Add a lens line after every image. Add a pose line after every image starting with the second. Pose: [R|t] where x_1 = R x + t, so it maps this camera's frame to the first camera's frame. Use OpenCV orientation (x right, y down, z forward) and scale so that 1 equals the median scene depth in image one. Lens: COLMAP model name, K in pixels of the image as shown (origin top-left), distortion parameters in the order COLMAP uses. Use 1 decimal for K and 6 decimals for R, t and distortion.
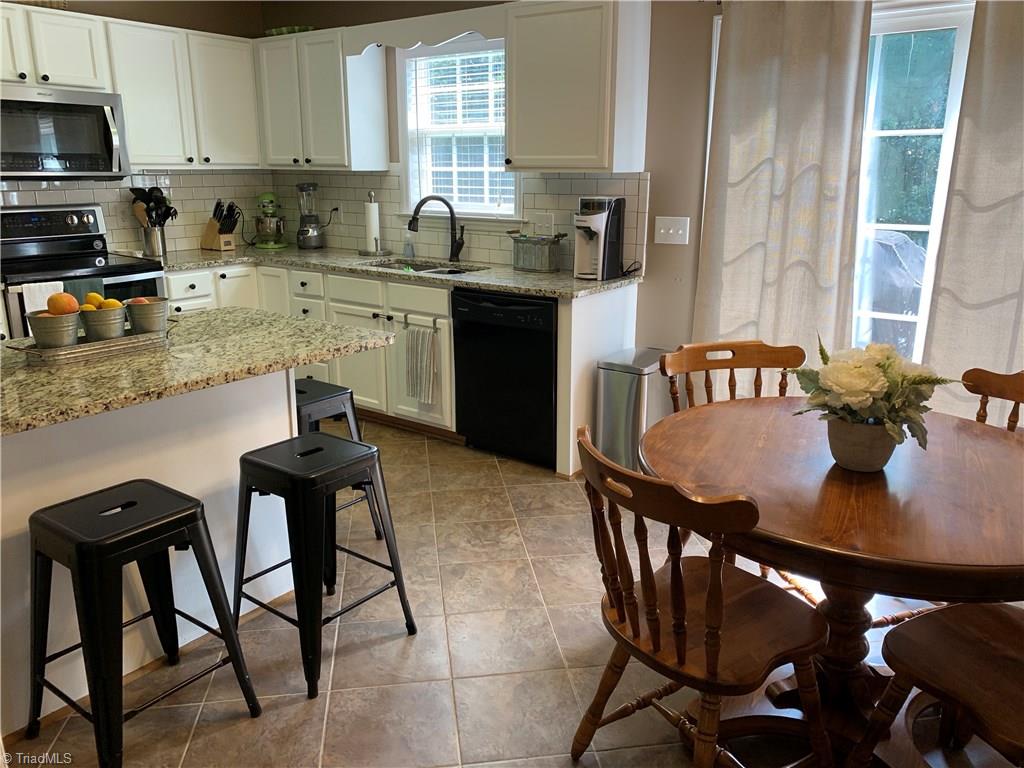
lens RADIAL K [[788.2, 0, 516.5], [0, 788.2, 386.0], [0, 0, 1]] dist [0.044438, -0.048319]
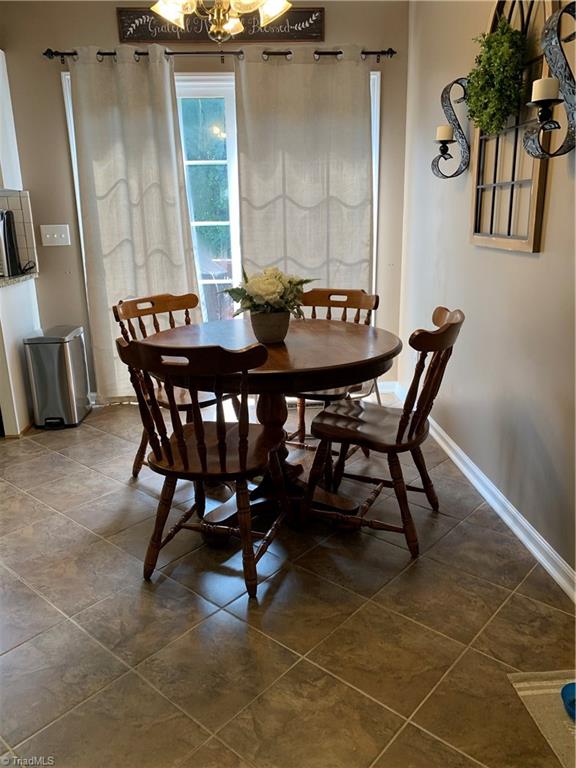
lens RADIAL K [[591.2, 0, 286.0], [0, 591.2, 384.5], [0, 0, 1]] dist [0.044438, -0.048319]
pose [[0.770621, -0.191718, 0.607773, -0.153384], [0.190720, 0.979348, 0.067107, 0.052258], [-0.608087, 0.064200, 0.791270, -0.005148]]
